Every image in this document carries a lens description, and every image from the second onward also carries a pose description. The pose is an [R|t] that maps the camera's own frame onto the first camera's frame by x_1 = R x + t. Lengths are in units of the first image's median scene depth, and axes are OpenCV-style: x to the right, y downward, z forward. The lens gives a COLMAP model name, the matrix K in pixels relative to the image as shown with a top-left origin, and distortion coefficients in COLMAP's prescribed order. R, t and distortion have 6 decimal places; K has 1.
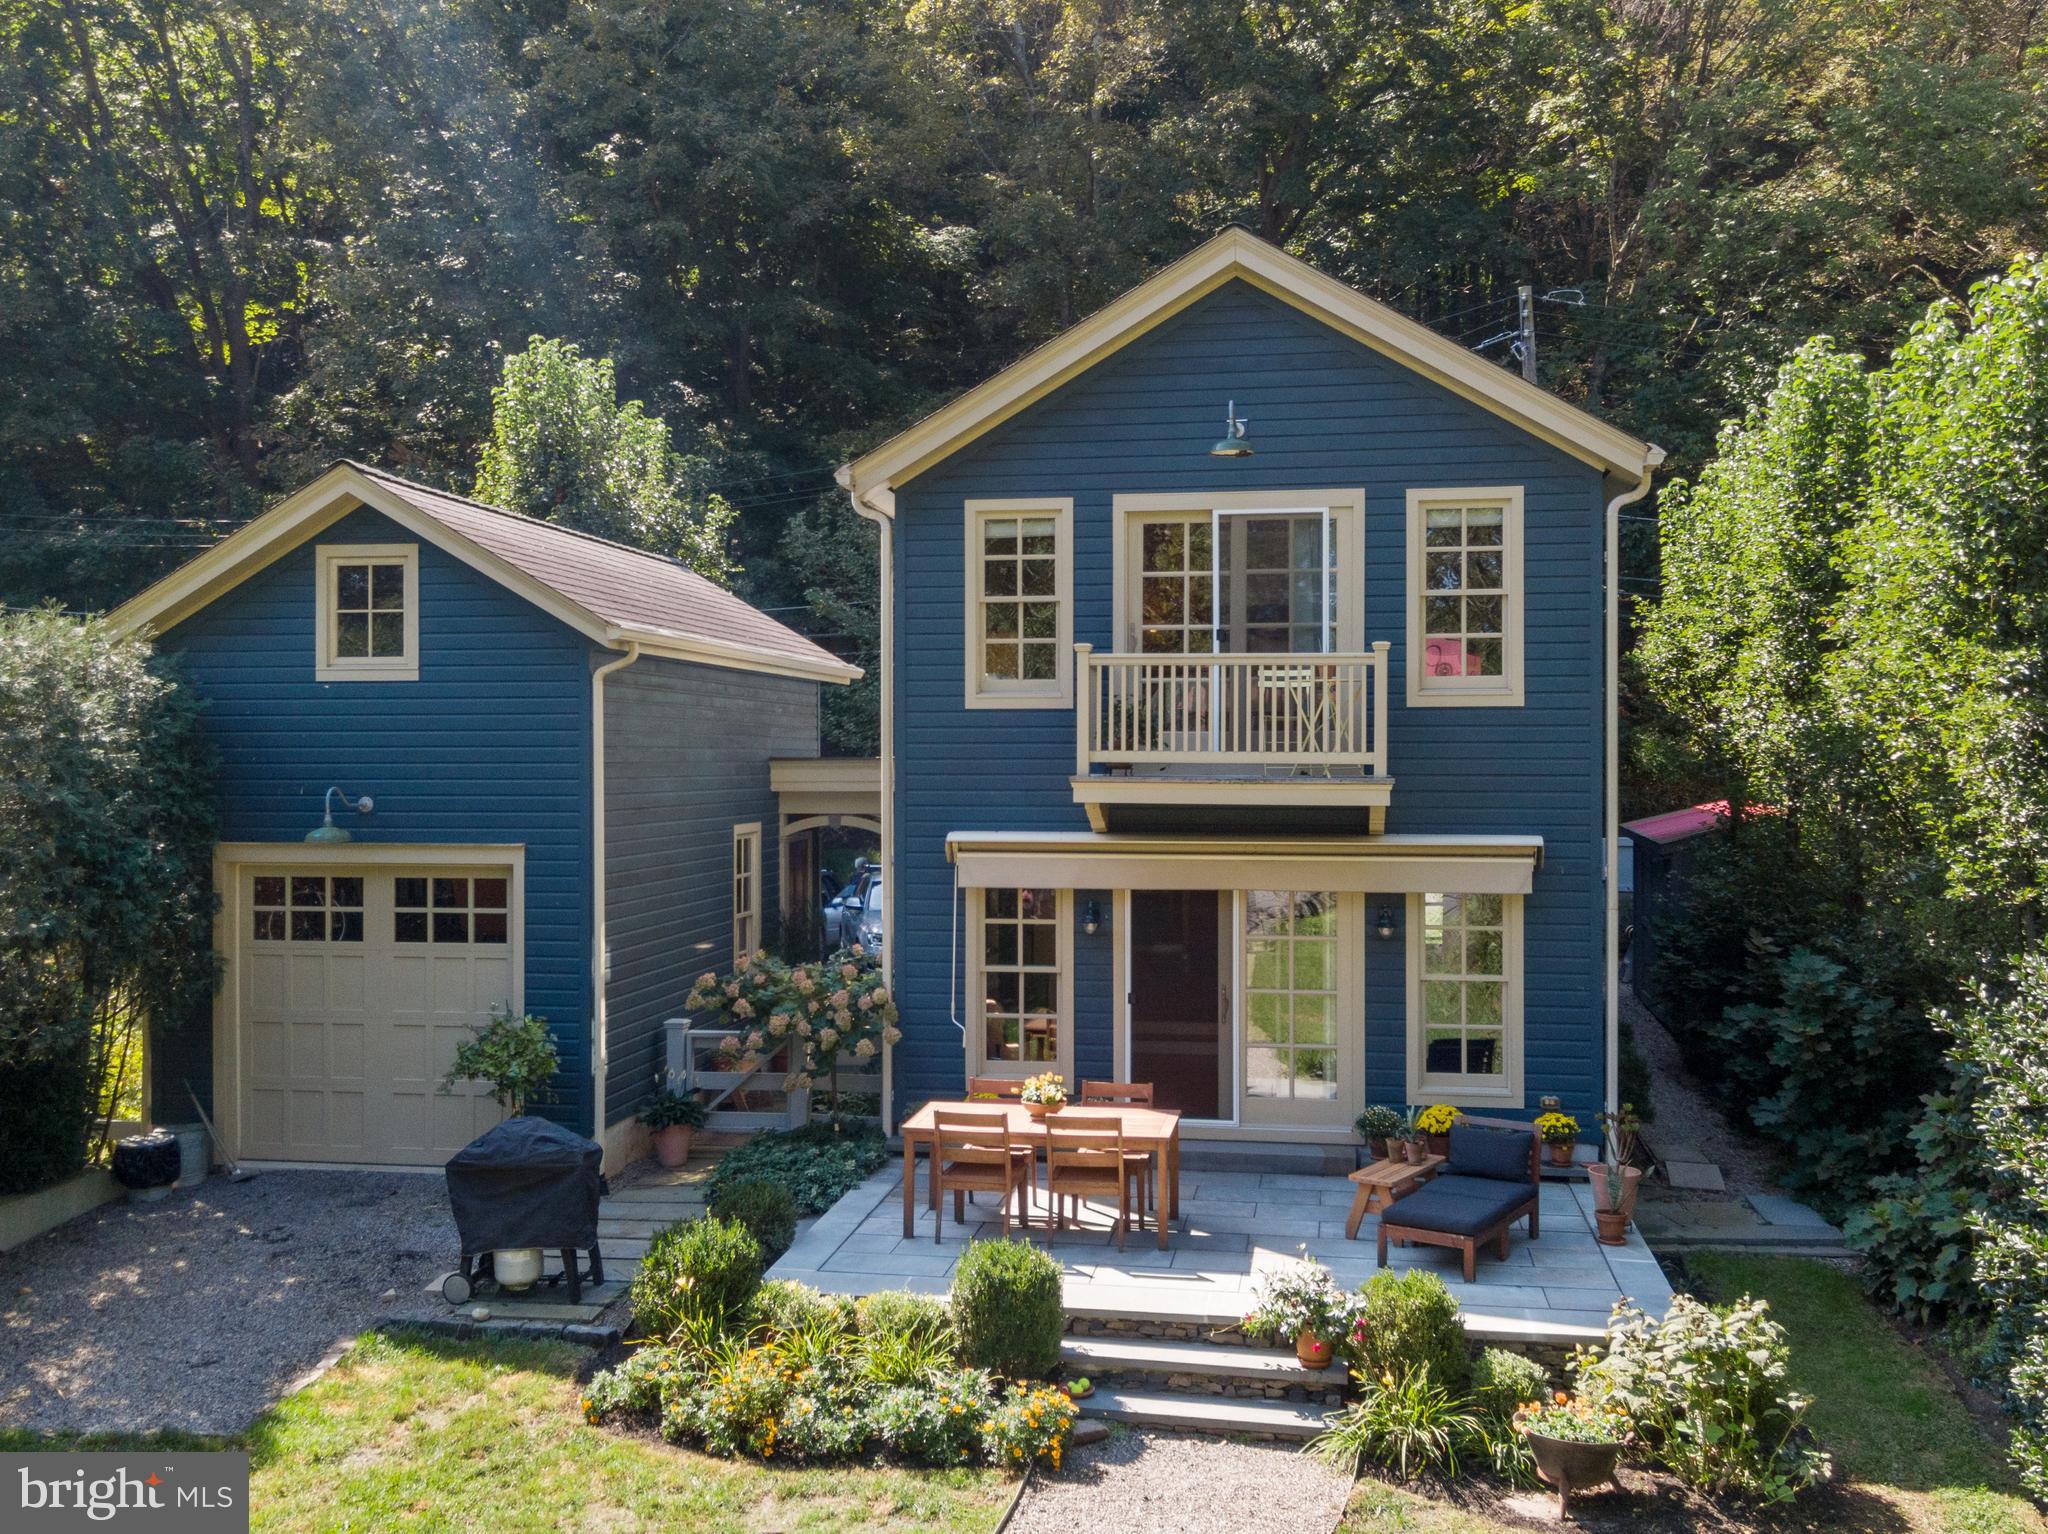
lens RADIAL K [[1976.0, 0, 916.1], [0, 1976.0, 909.6], [0, 0, 1]] dist [0.024749, -0.007455]
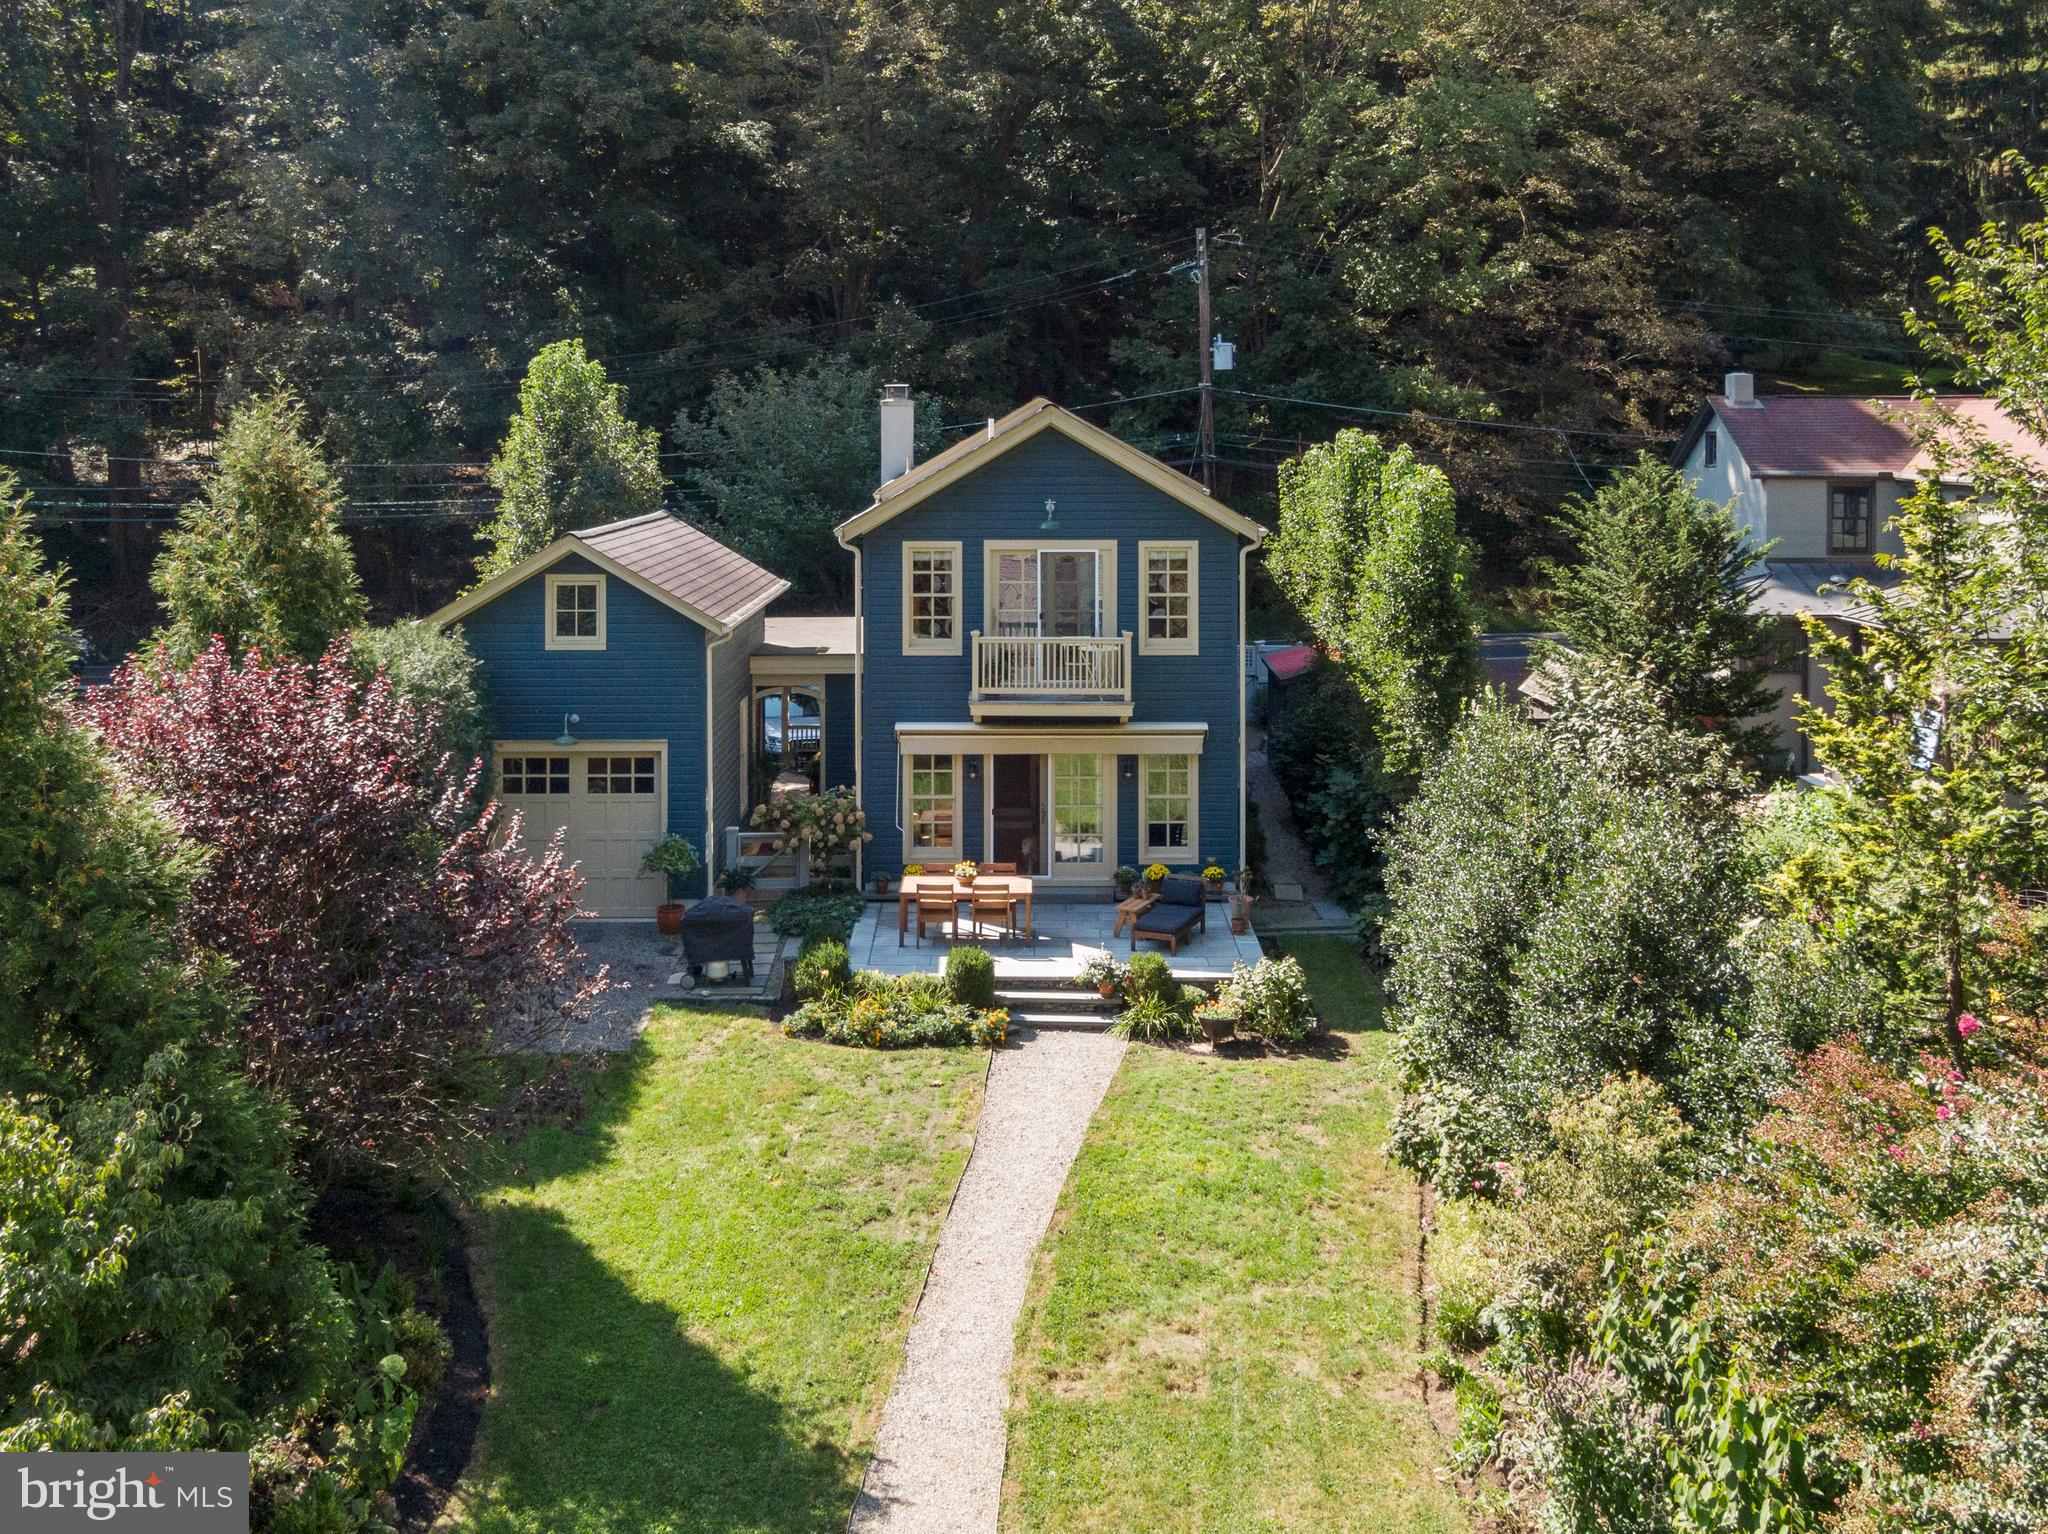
lens RADIAL K [[1997.8, 0, 1024.0], [0, 1997.8, 767.0], [0, 0, 1]] dist [0.027650, 0.010121]
pose [[0.978001, -0.024647, 0.207140, -0.289691], [0.007106, 0.996355, 0.085005, -0.180627], [-0.208480, -0.081663, 0.974611, -0.951152]]
